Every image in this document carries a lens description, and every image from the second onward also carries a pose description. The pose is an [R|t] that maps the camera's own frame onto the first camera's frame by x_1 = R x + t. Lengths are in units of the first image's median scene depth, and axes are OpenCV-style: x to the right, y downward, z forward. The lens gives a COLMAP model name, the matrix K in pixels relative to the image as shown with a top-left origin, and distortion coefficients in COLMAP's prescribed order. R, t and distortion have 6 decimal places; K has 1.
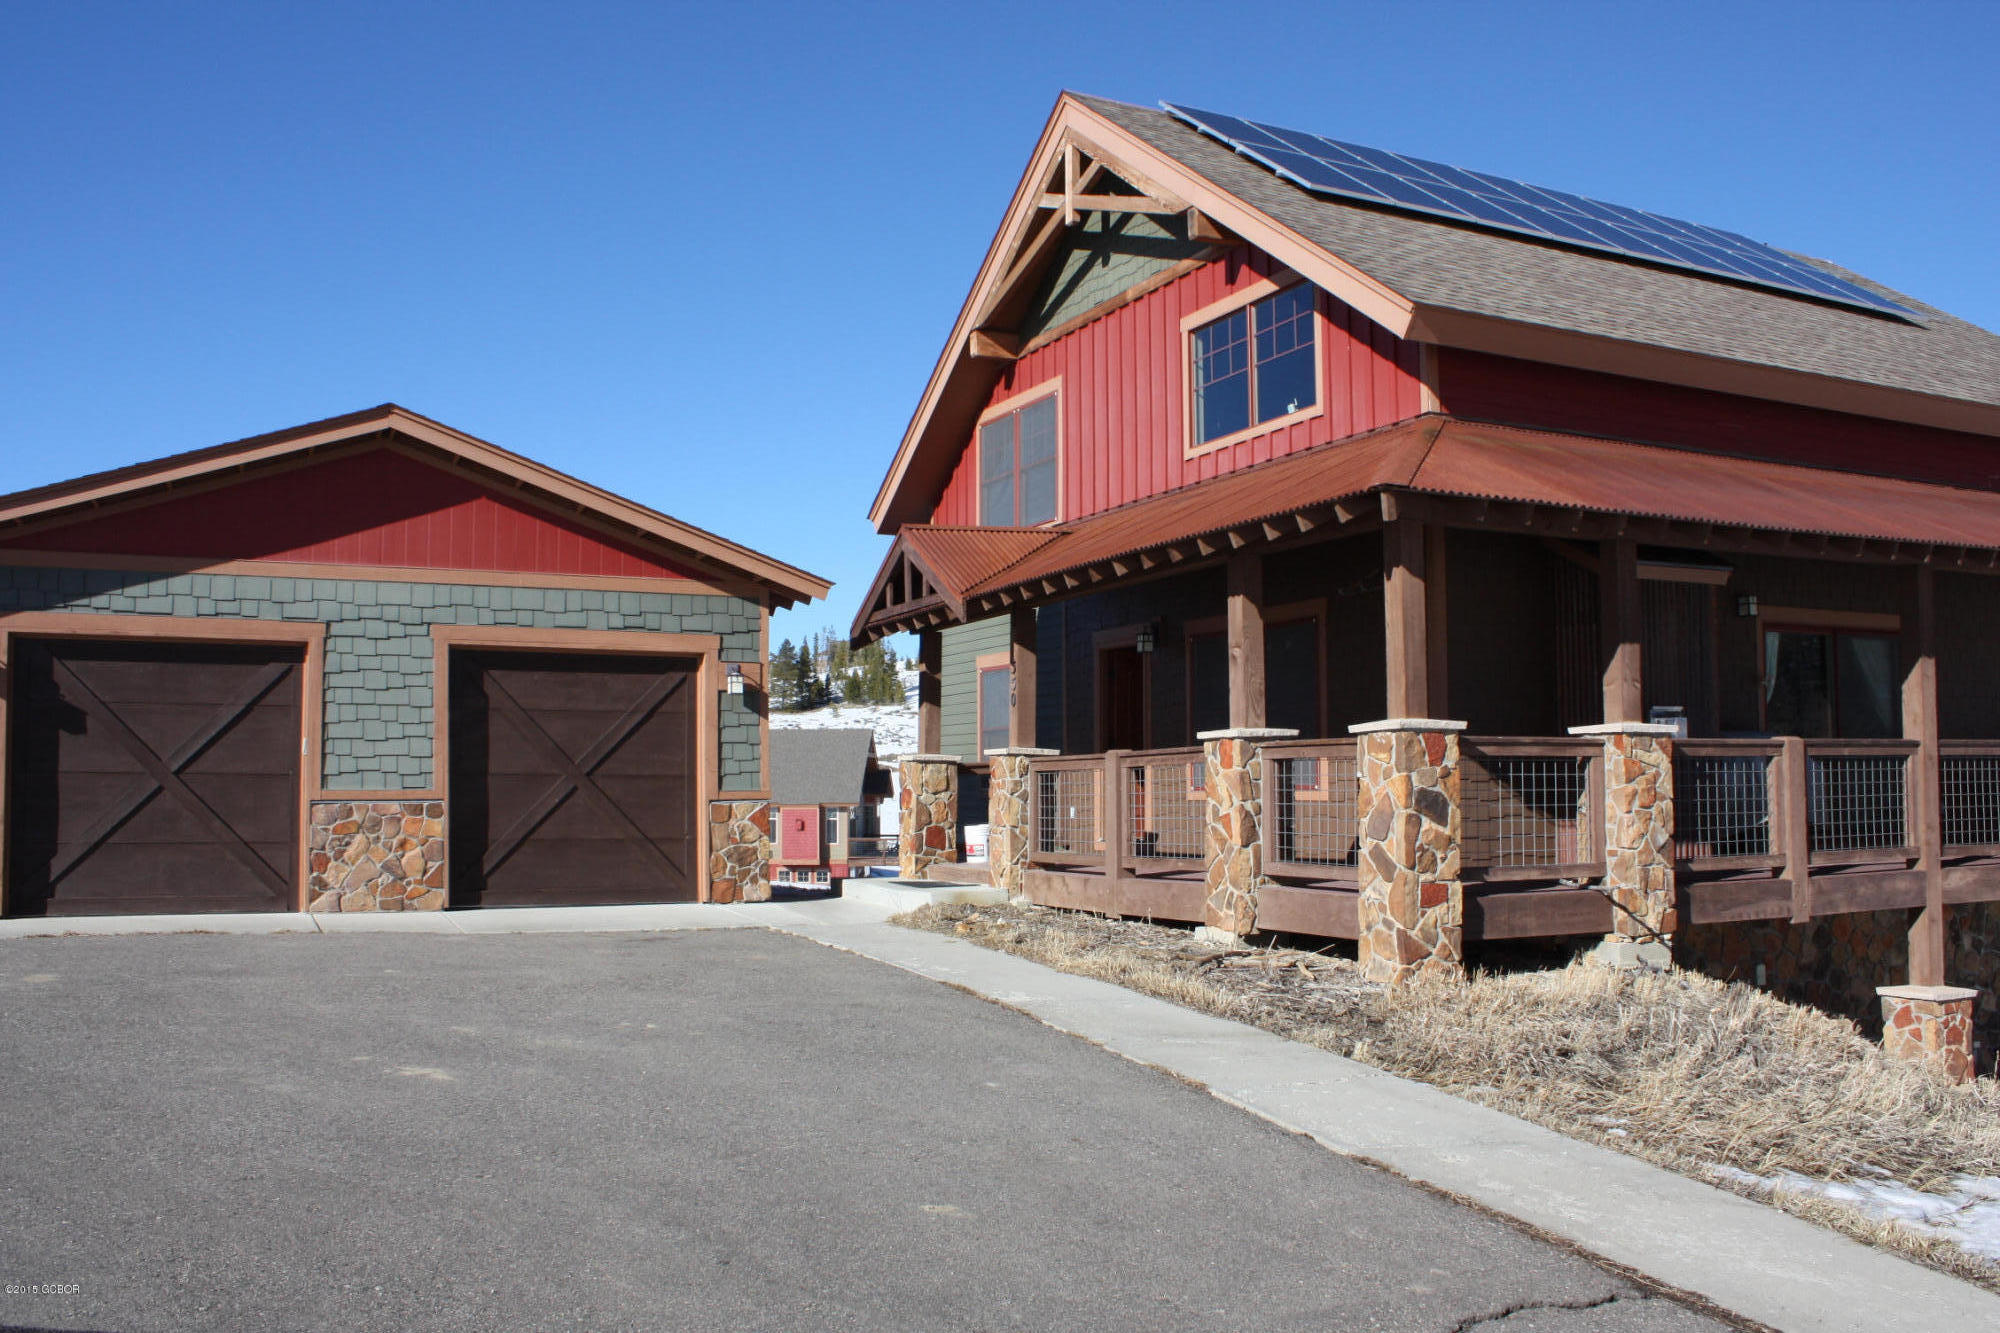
lens RADIAL K [[1743.1, 0, 1000.0], [0, 1743.1, 666.5], [0, 0, 1]] dist [-0.169553, 0.149667]
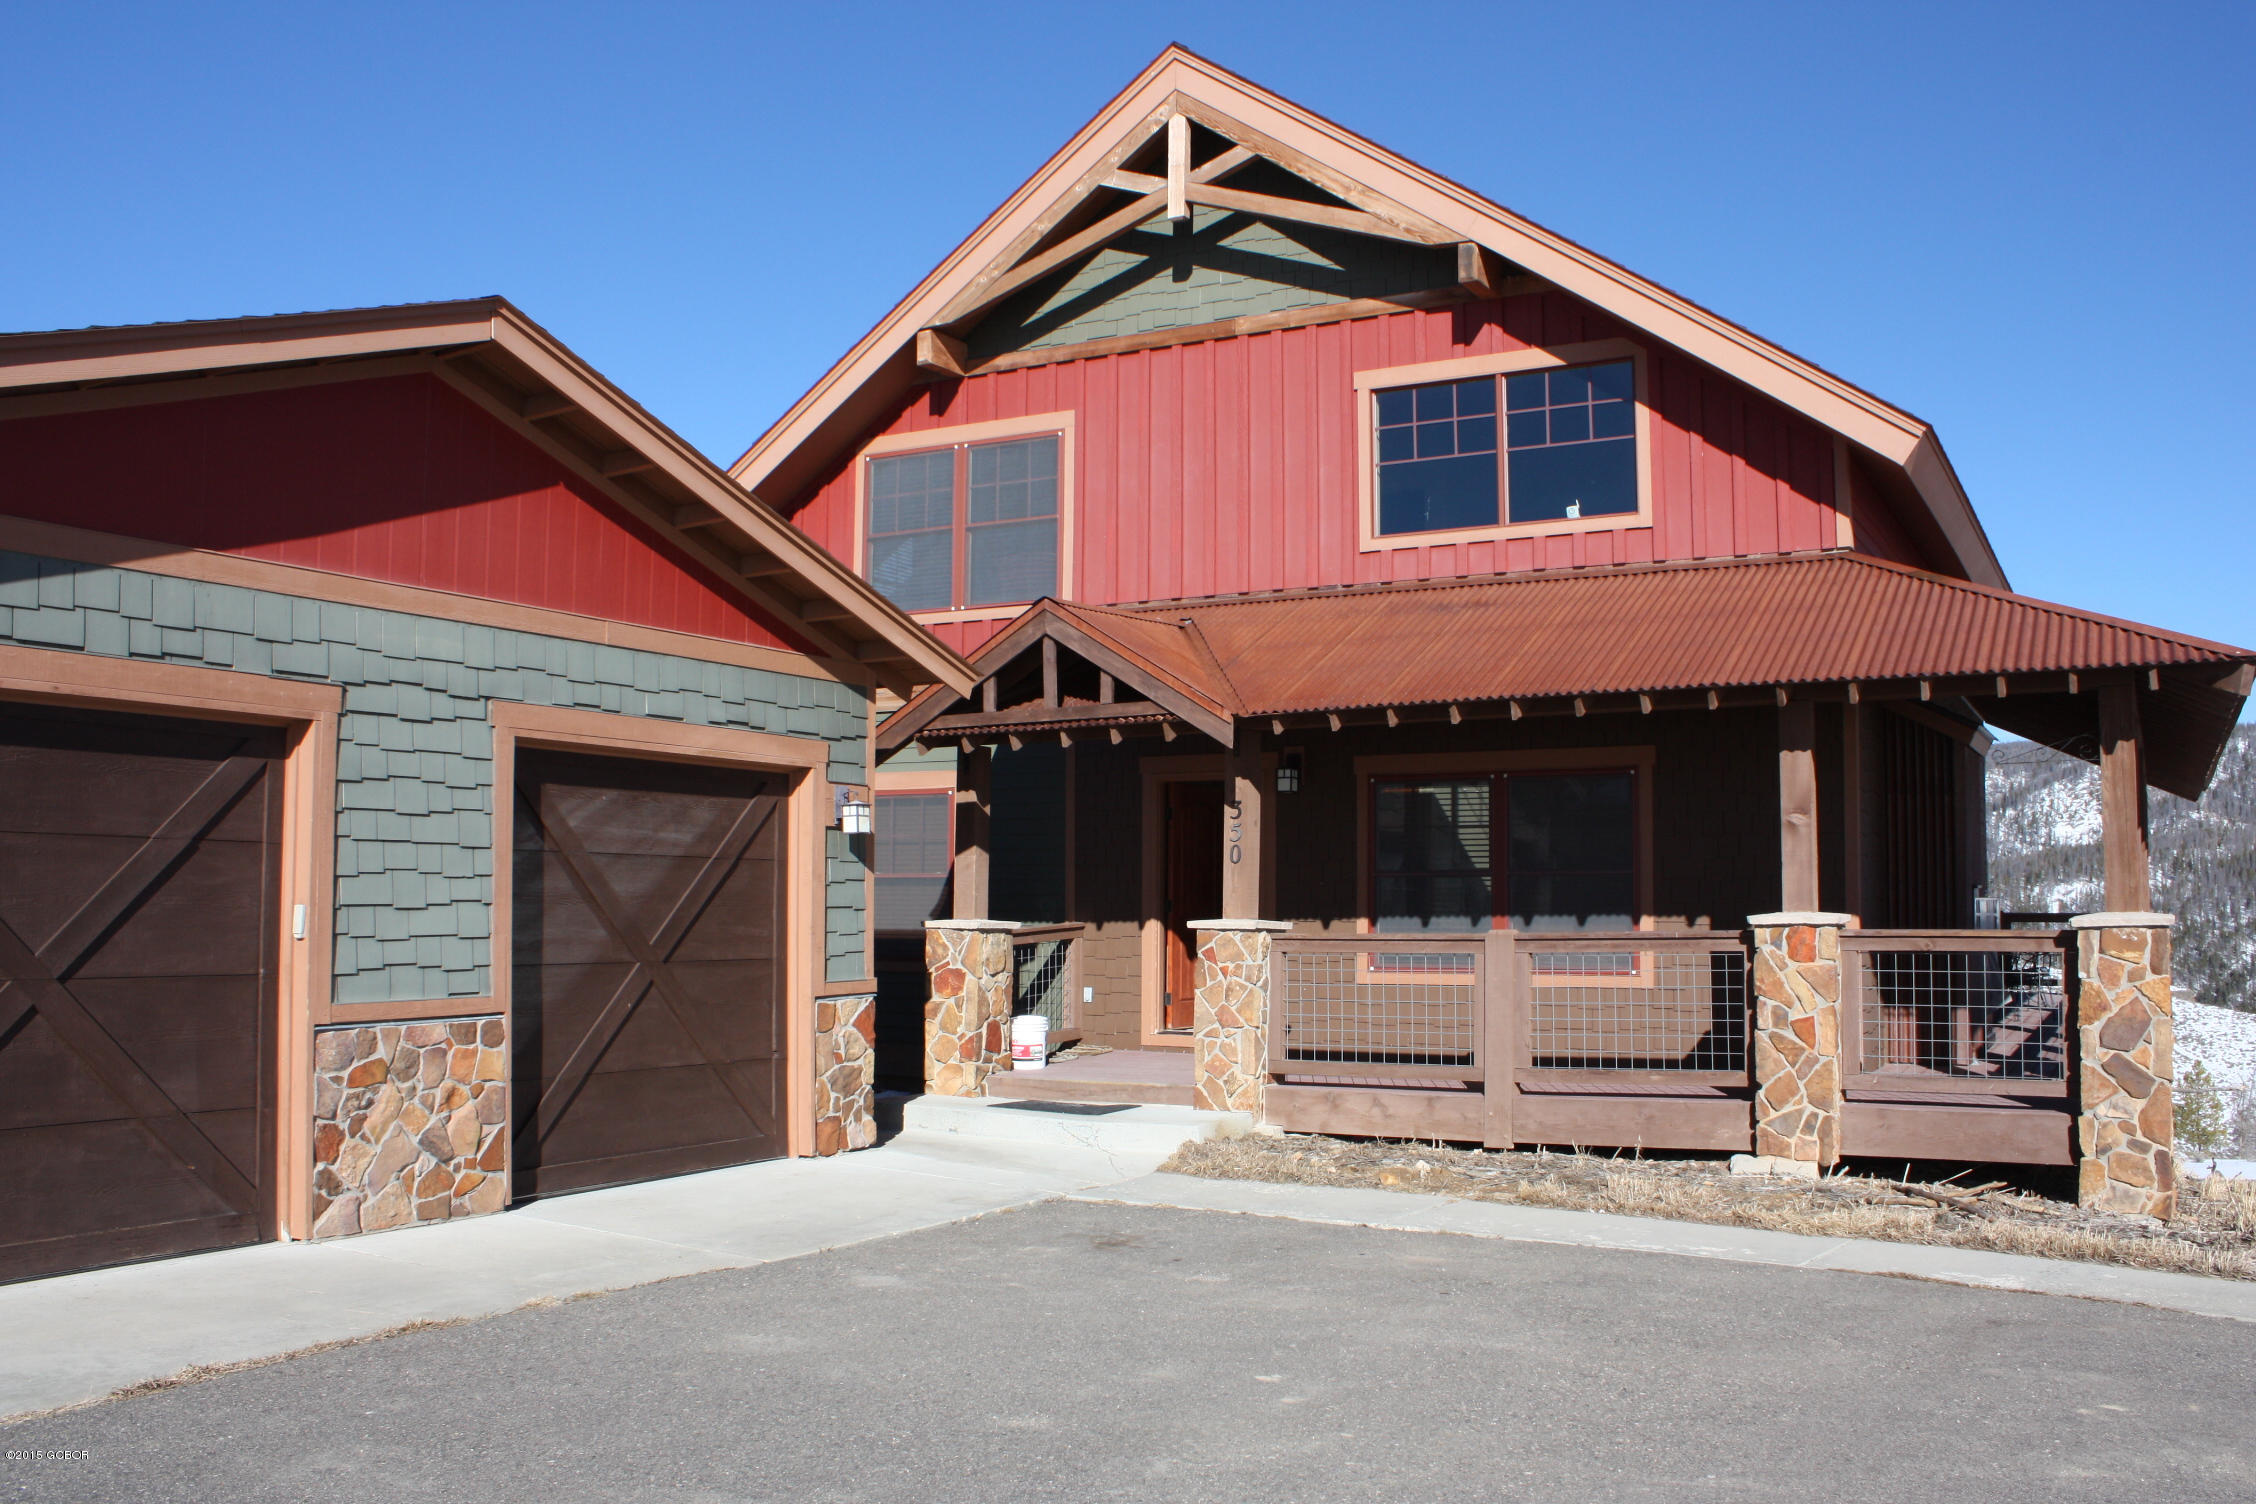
lens RADIAL K [[1966.2, 0, 1128.0], [0, 1966.2, 752.0], [0, 0, 1]] dist [-0.169553, 0.149667]
pose [[0.804211, 0.051491, 0.592109, -0.541505], [-0.048848, 0.998596, -0.020494, -0.004866], [-0.592333, -0.012442, 0.805597, 0.371832]]
